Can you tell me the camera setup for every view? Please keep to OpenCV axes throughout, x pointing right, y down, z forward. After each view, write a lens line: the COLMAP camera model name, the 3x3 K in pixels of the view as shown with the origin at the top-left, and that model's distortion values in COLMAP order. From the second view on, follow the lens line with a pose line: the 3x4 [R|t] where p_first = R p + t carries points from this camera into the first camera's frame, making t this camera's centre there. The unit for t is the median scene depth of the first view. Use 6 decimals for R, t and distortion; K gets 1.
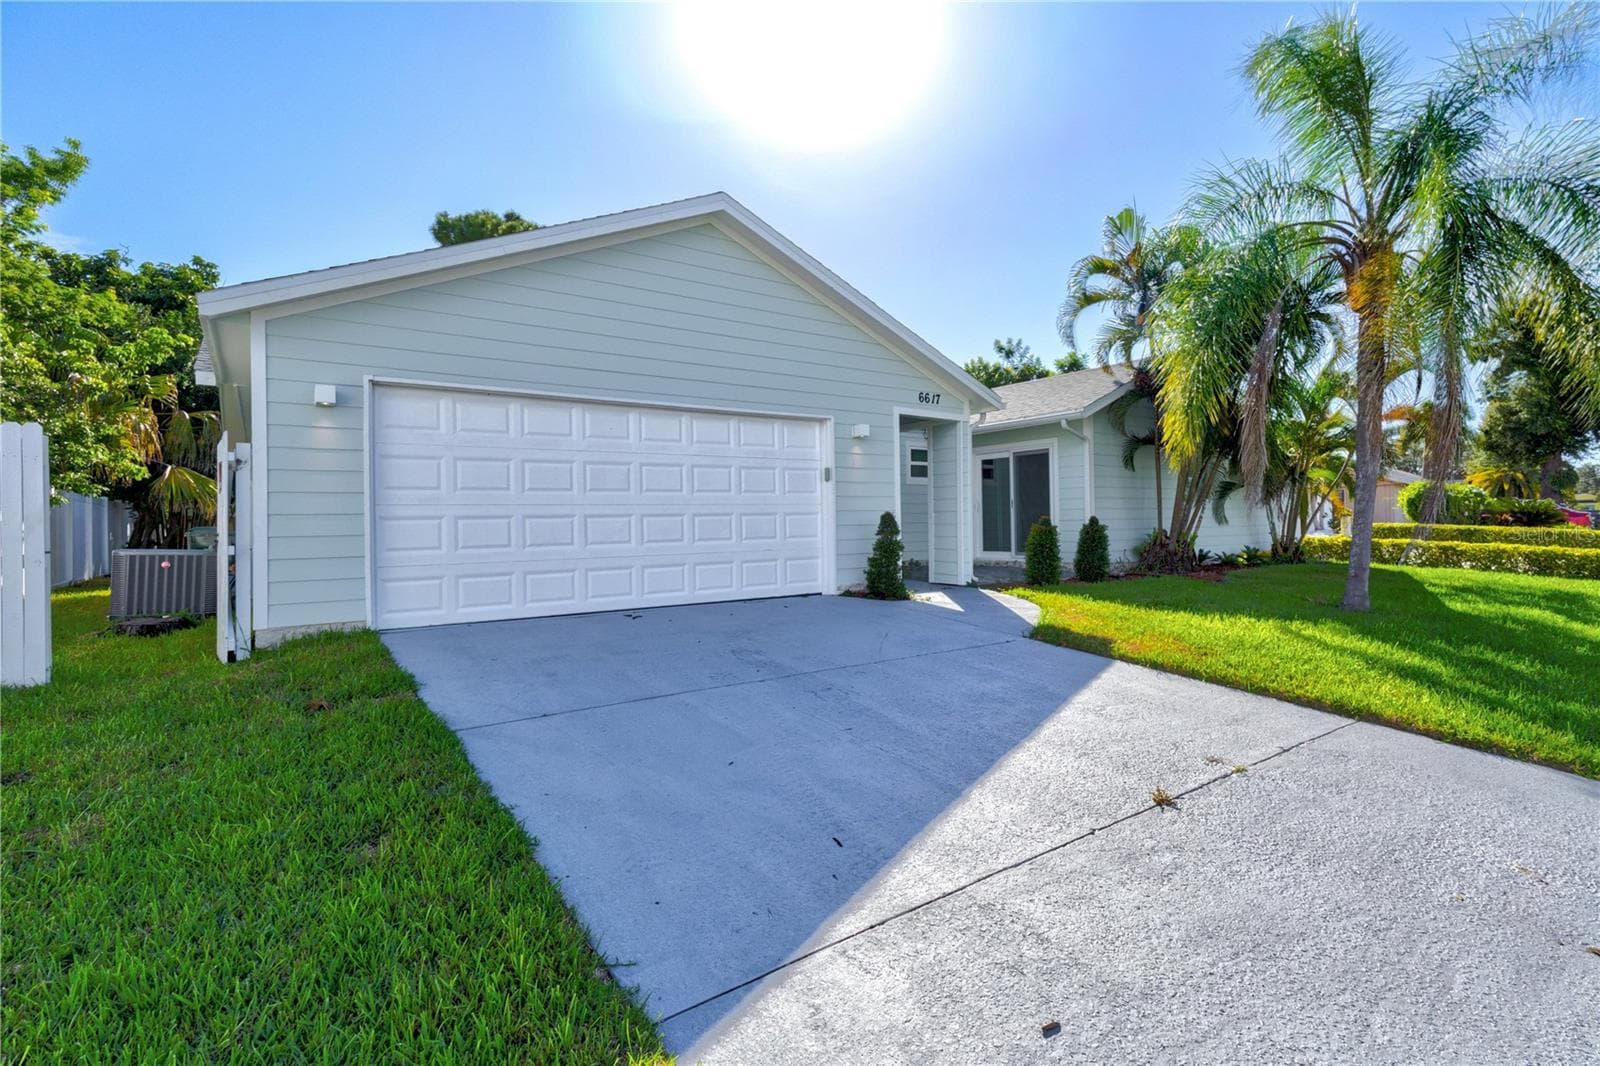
lens RADIAL K [[756.8, 0, 802.9], [0, 756.8, 502.2], [0, 0, 1]] dist [0.007165, 0.001560]
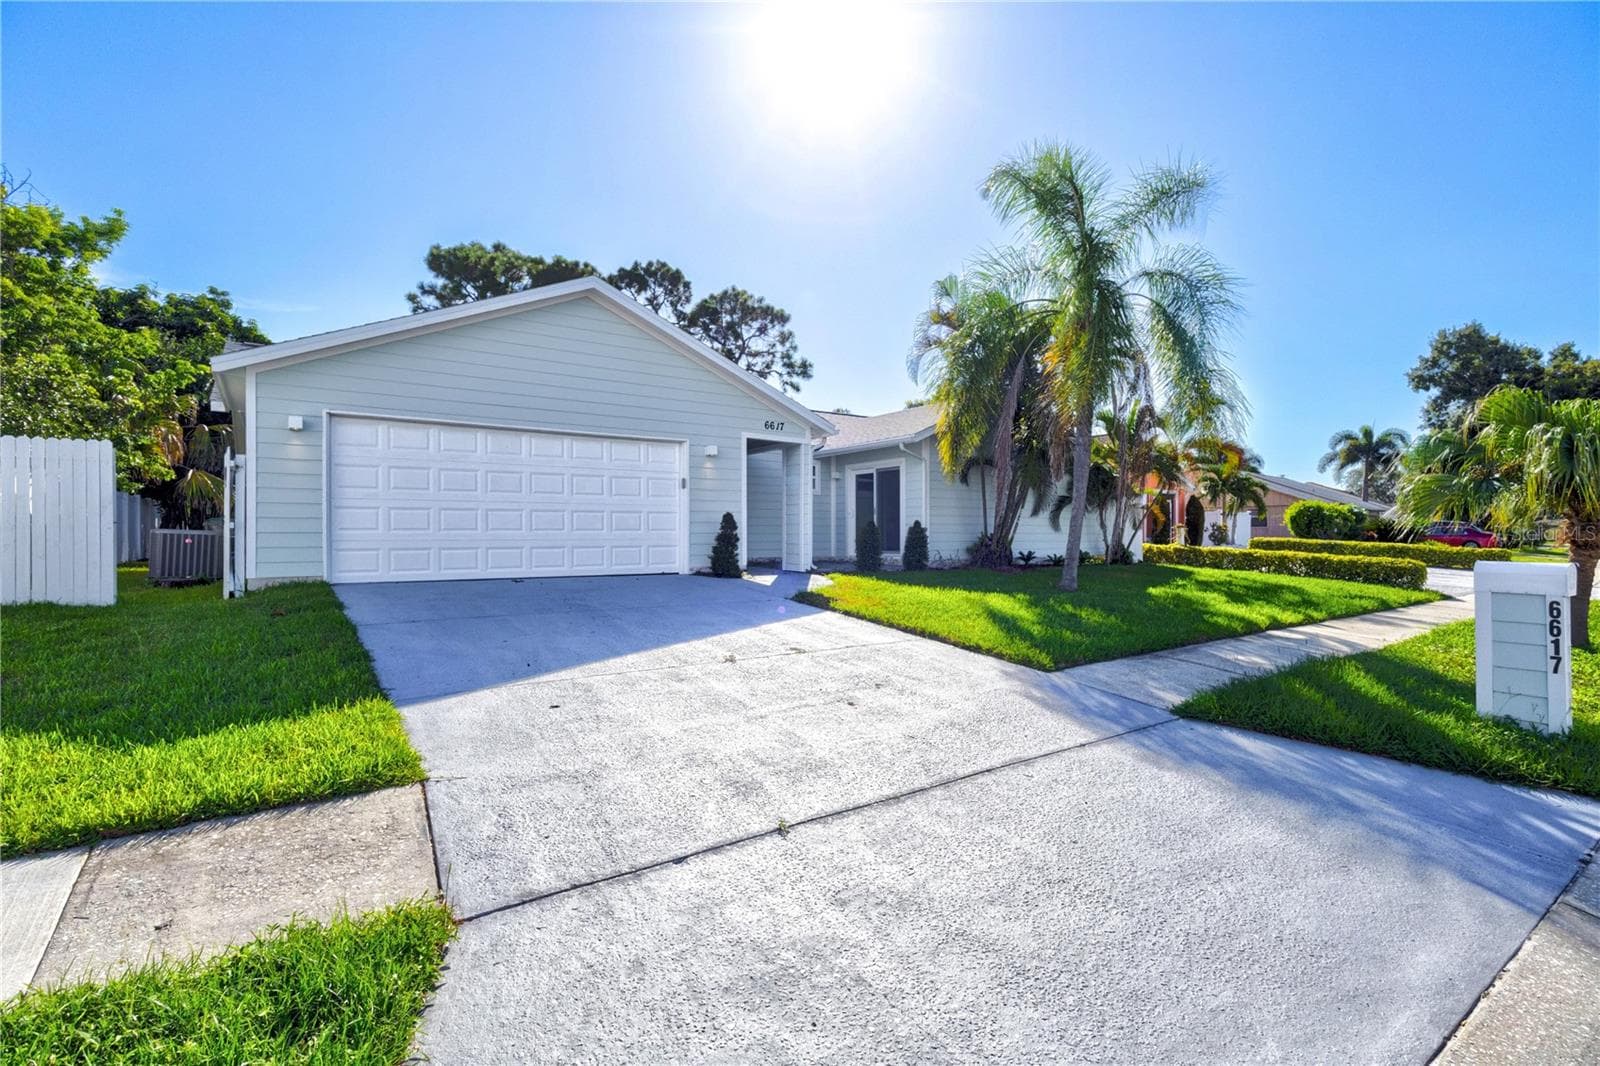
lens RADIAL K [[756.8, 0, 805.5], [0, 756.8, 525.8], [0, 0, 1]] dist [0.007165, 0.001560]
pose [[0.999779, 0.016097, -0.013527, 0.225944], [-0.015926, 0.999793, 0.012659, 0.015001], [0.013728, -0.012441, 0.999828, -0.274654]]
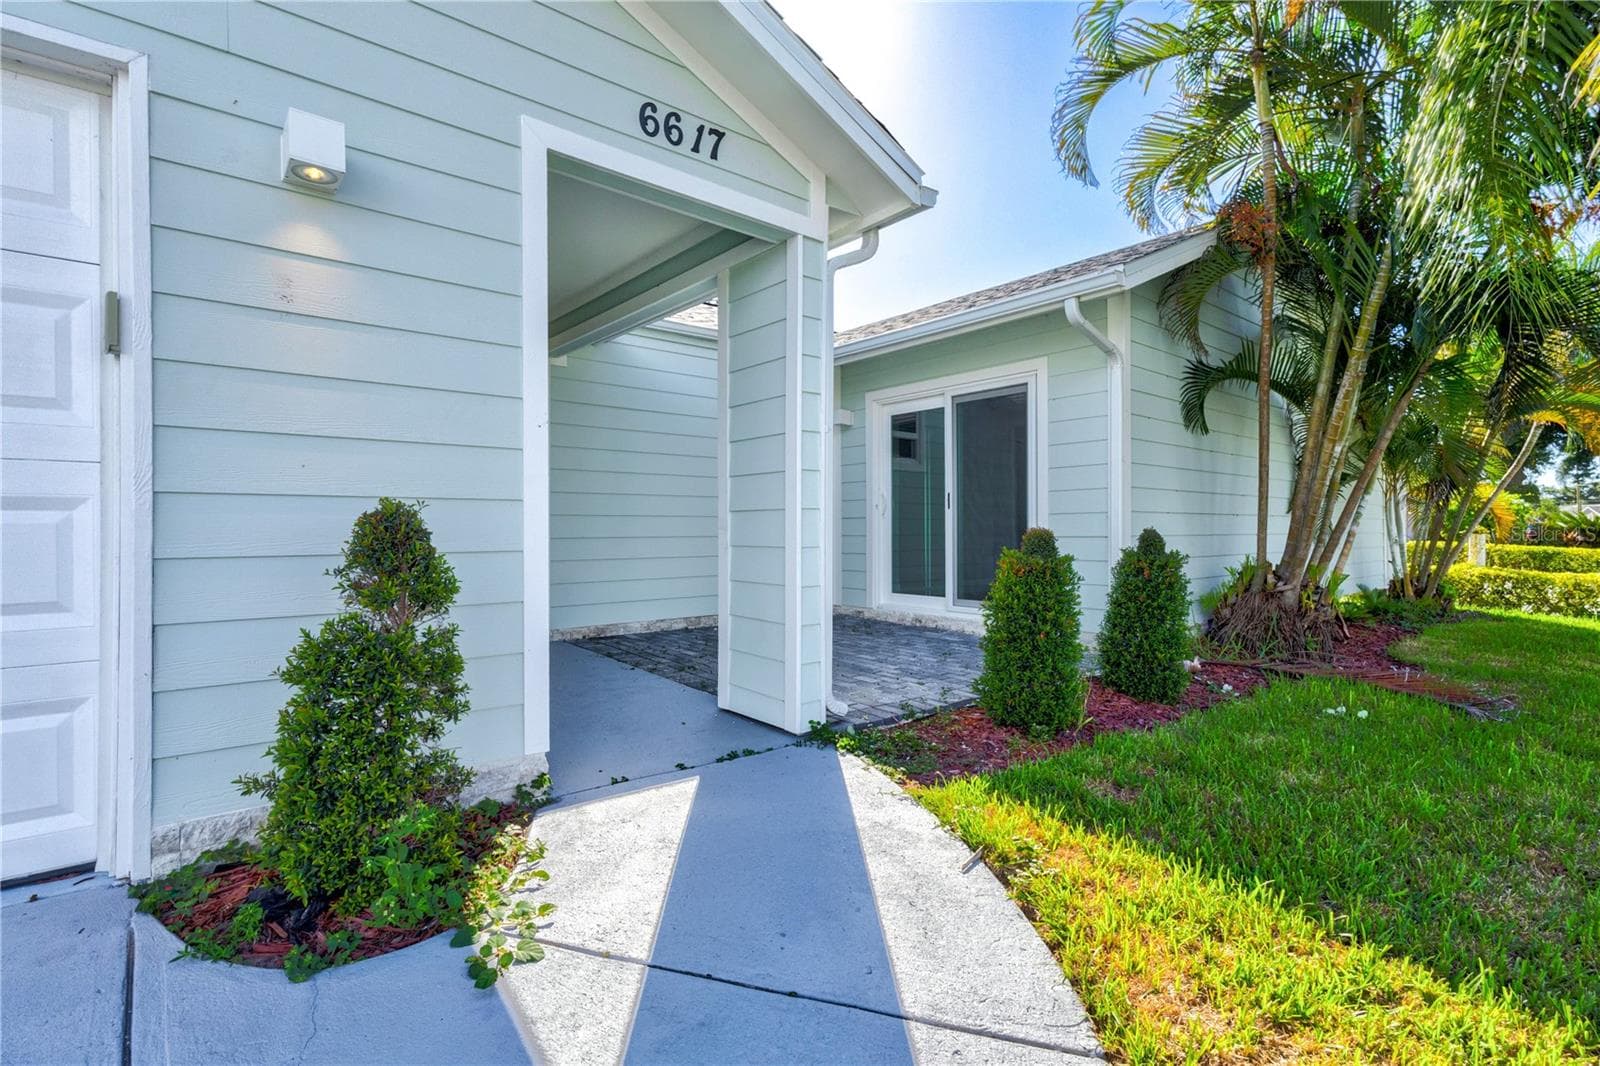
lens RADIAL K [[756.8, 0, 804.6], [0, 756.8, 530.6], [0, 0, 1]] dist [0.007165, 0.001560]
pose [[0.996715, 0.011189, 0.080212, 0.181172], [-0.013156, 0.999624, 0.024038, 0.012443], [-0.079913, -0.025014, 0.996488, 0.651247]]
